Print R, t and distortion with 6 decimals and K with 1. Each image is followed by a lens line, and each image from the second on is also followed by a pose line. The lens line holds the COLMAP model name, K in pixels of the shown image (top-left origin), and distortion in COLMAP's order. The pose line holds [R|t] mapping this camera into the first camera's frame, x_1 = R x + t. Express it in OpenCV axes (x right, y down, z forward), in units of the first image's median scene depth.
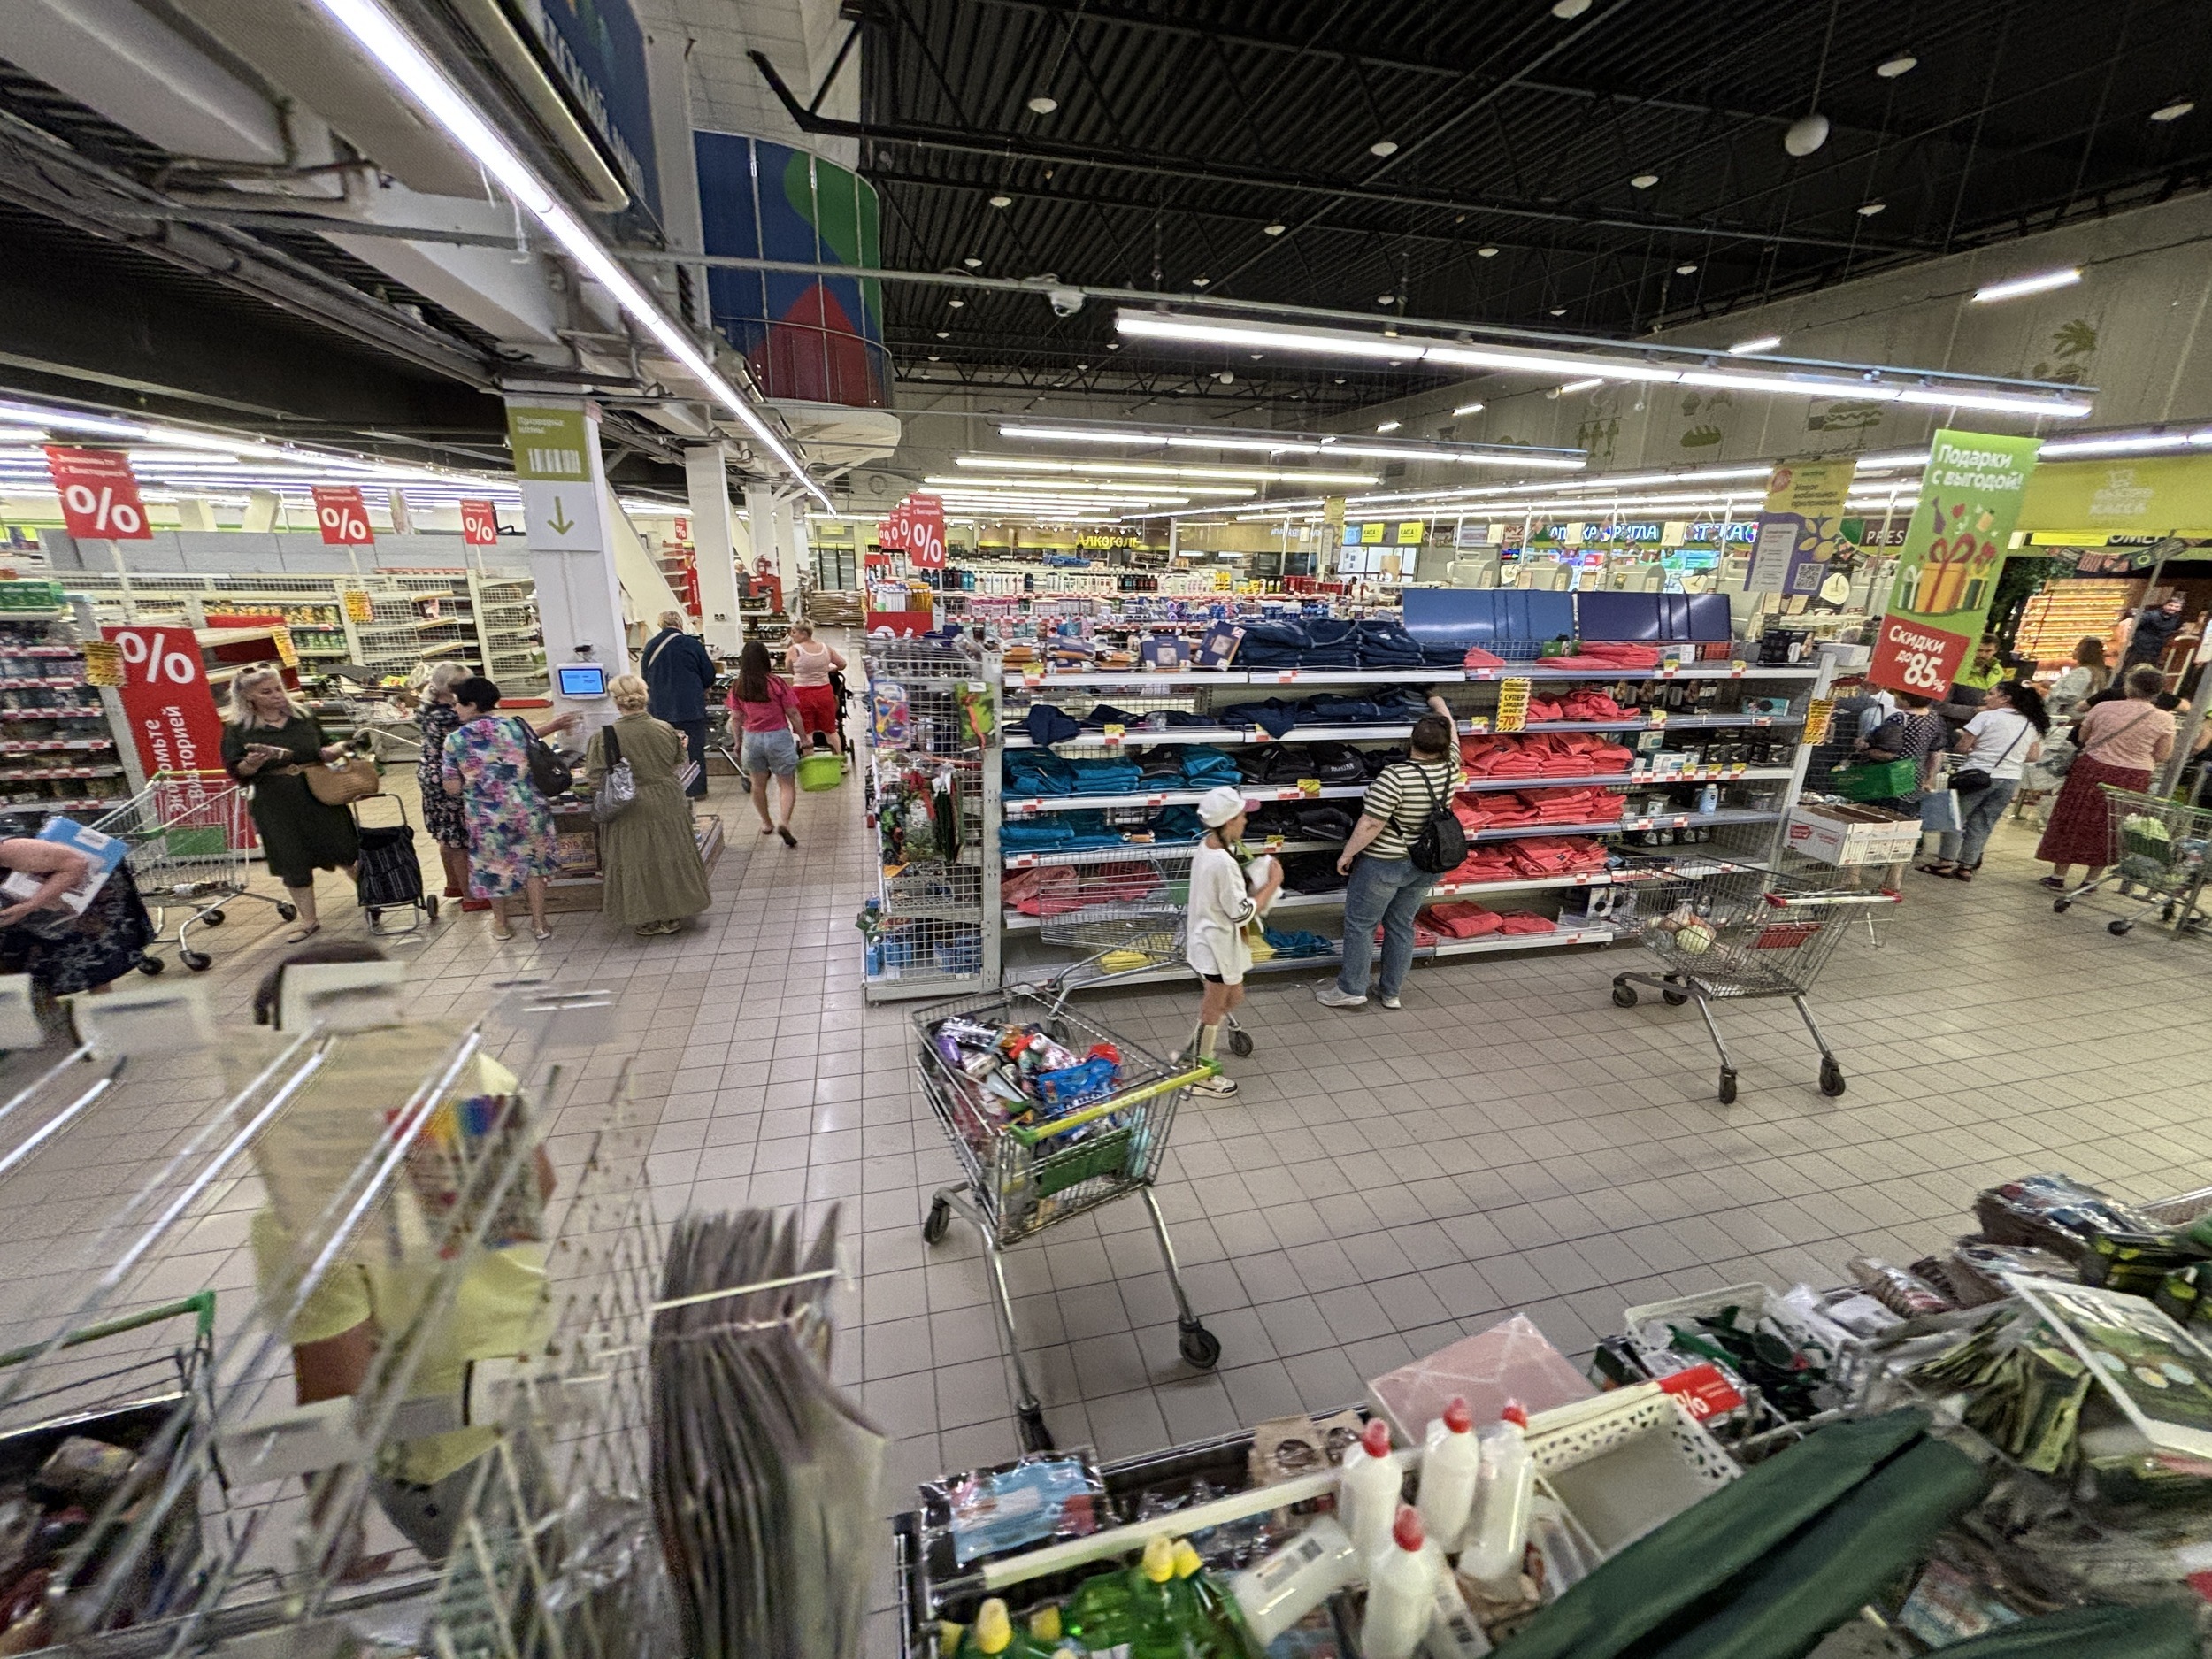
lens RADIAL K [[906.4, 0, 1100.9], [0, 906.4, 833.3], [0, 0, 1]] dist [0.002765, -0.000089]
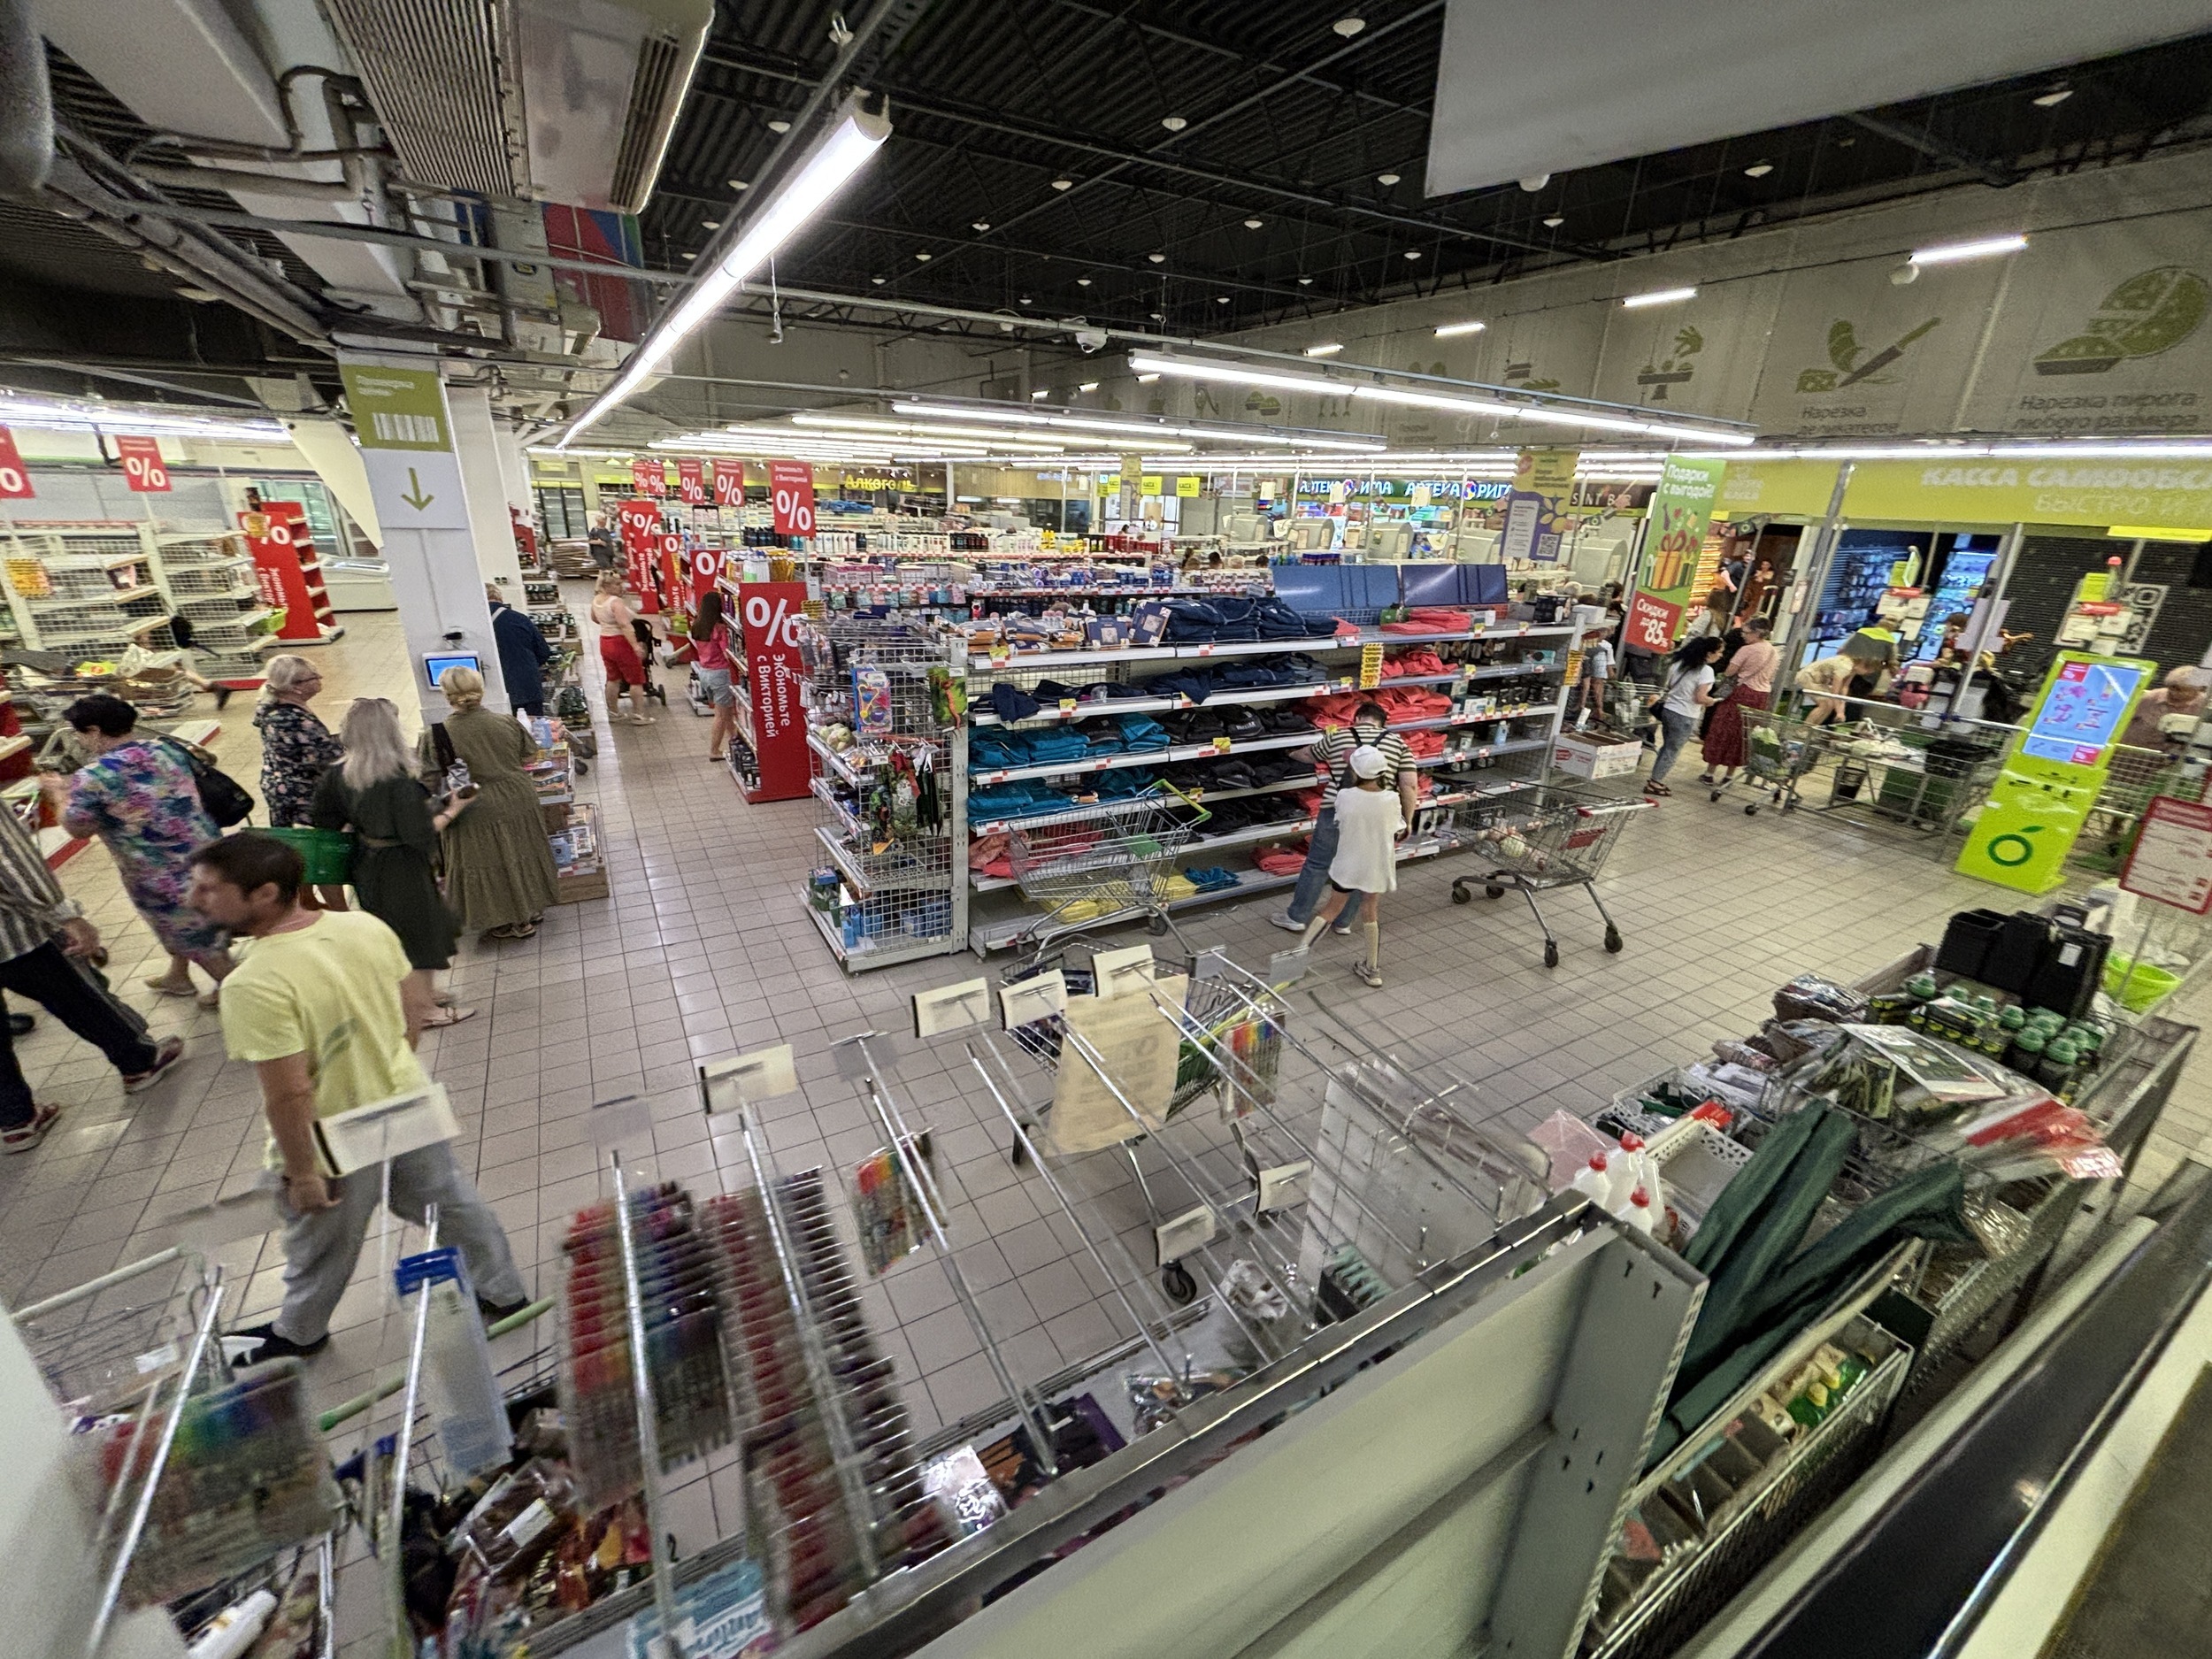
lens RADIAL K [[906.4, 0, 1112.3], [0, 906.4, 835.3], [0, 0, 1]] dist [0.002765, -0.000089]
pose [[0.961632, -0.083847, 0.261216, -0.191607], [0.066933, 0.995083, 0.073001, -0.025596], [-0.266053, -0.052716, 0.962516, -0.072557]]
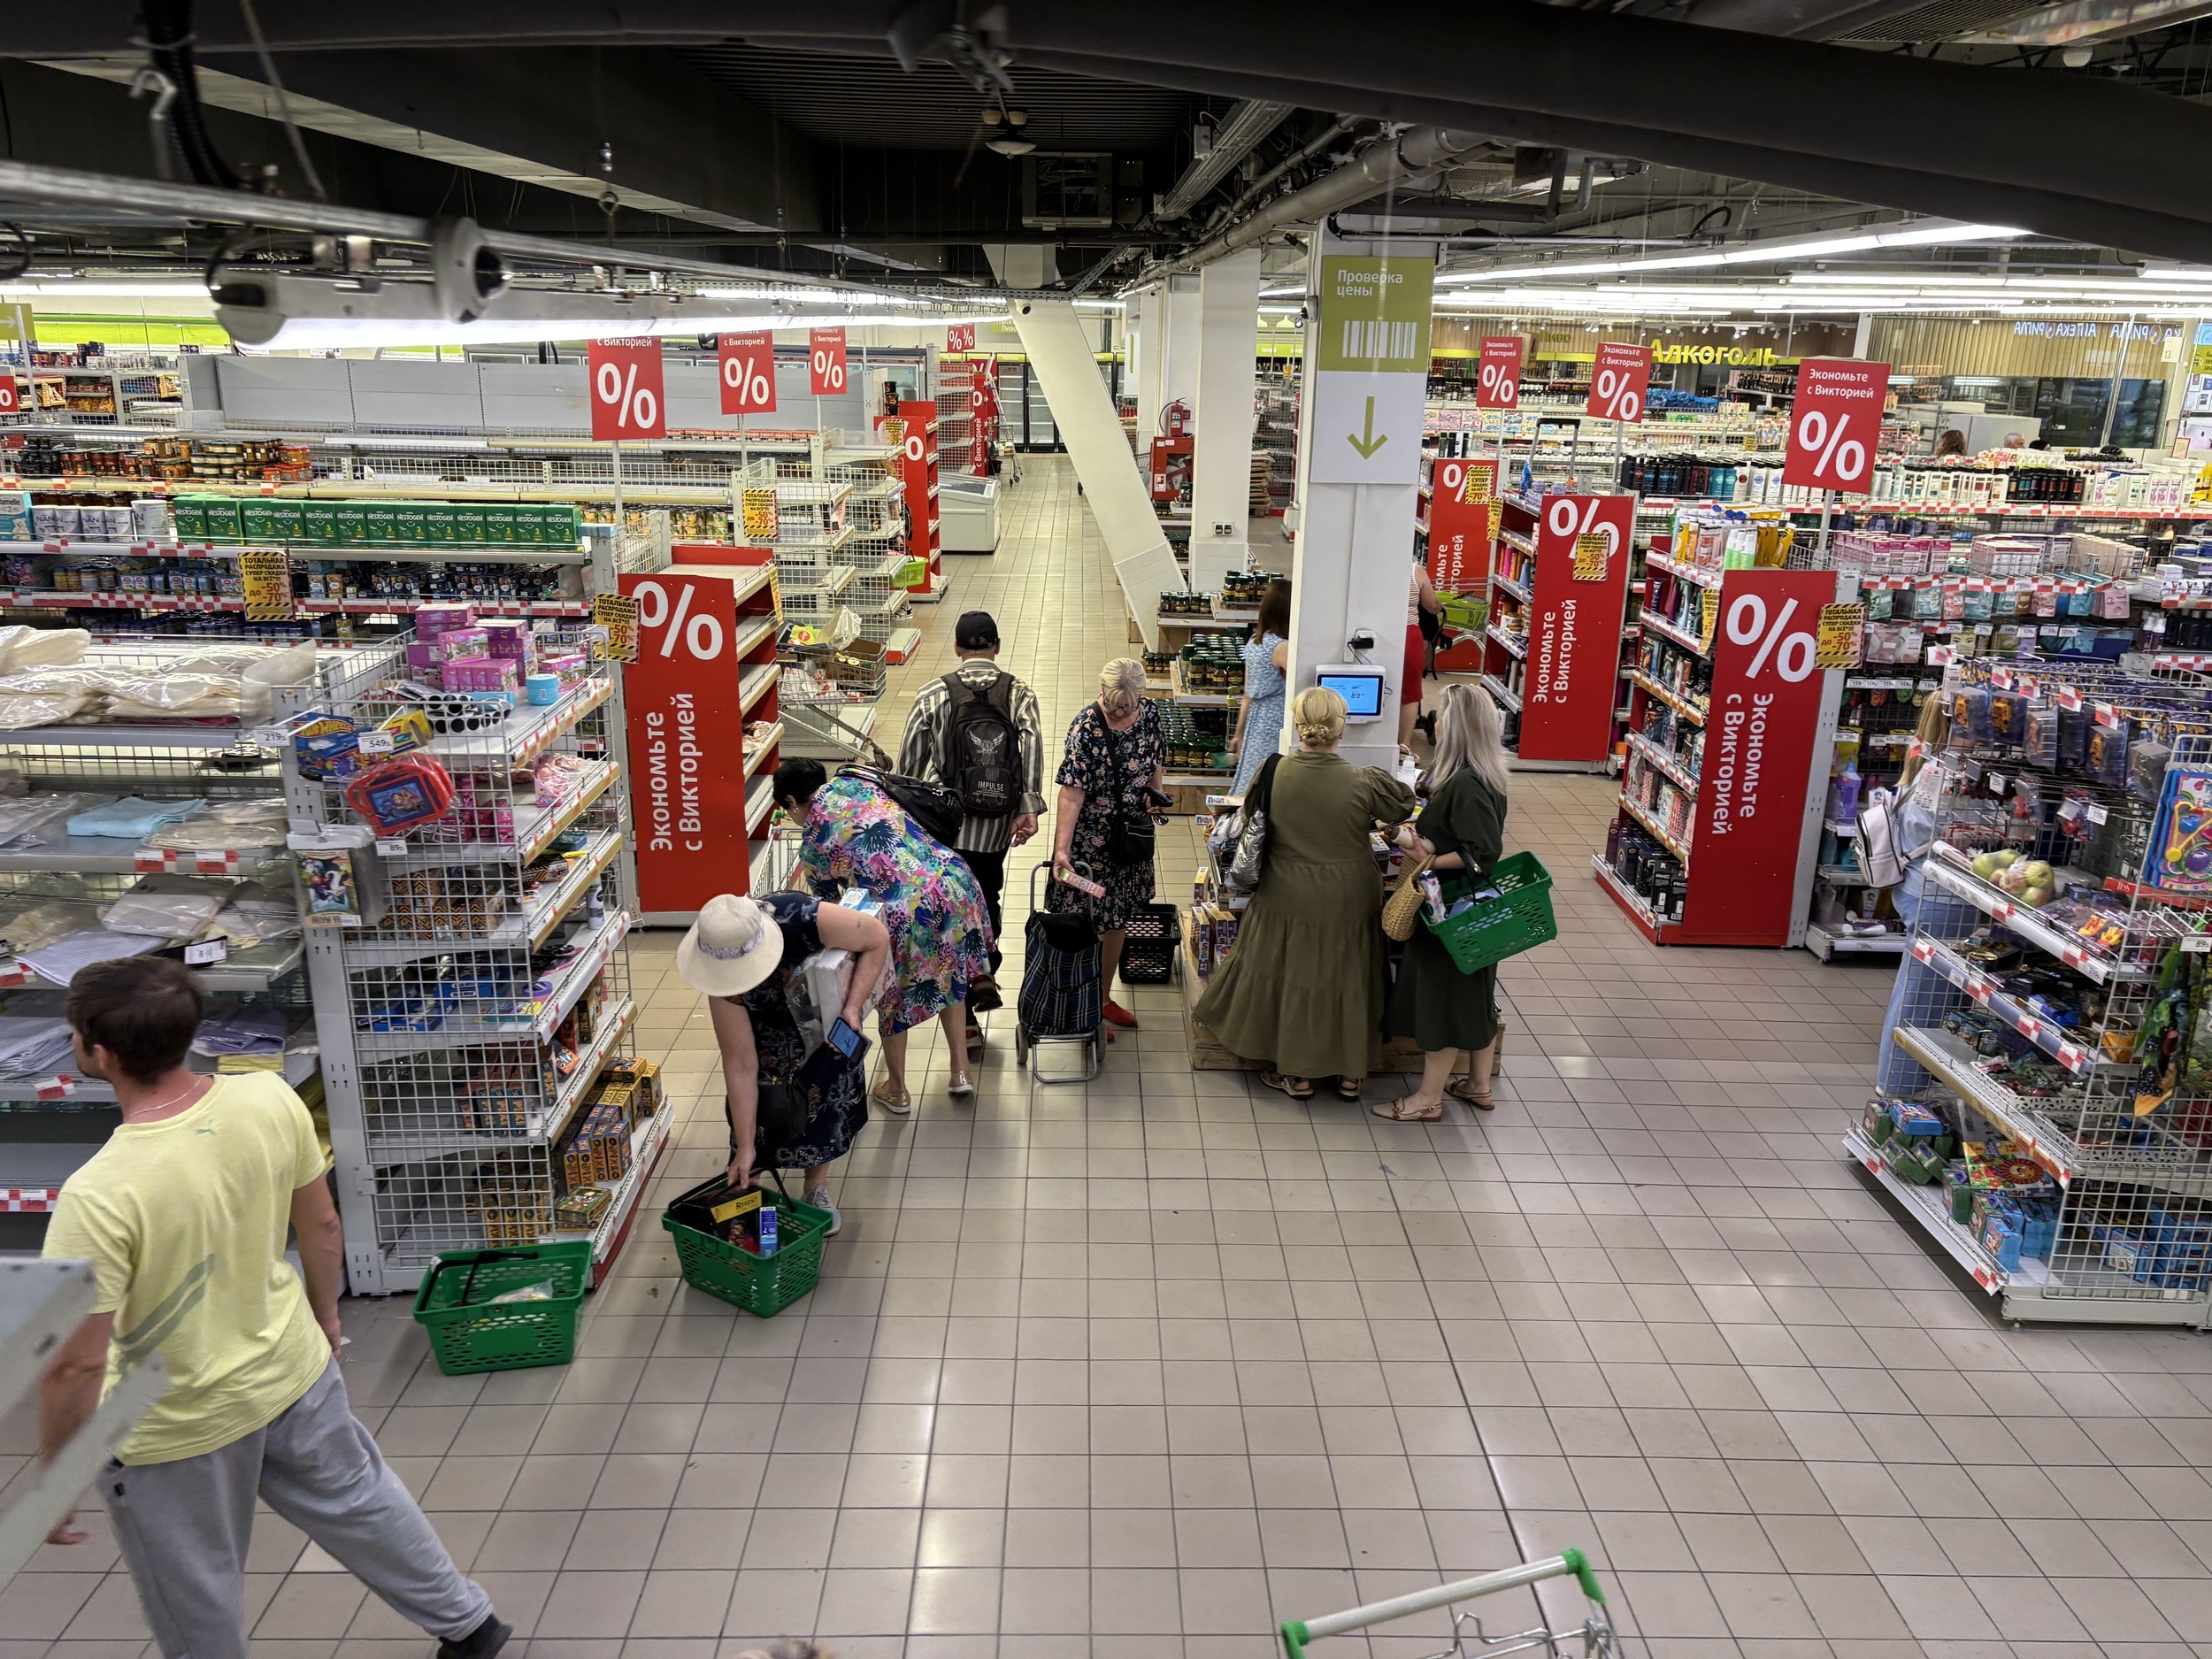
lens RADIAL K [[1705.0, 0, 1084.4], [0, 1705.0, 825.7], [0, 0, 1]] dist [0.034062, -0.028150]
pose [[0.970232, 0.069236, -0.232071, -0.489268], [-0.075231, 0.997020, -0.017075, -0.049035], [0.230197, 0.034026, 0.972549, -0.145973]]
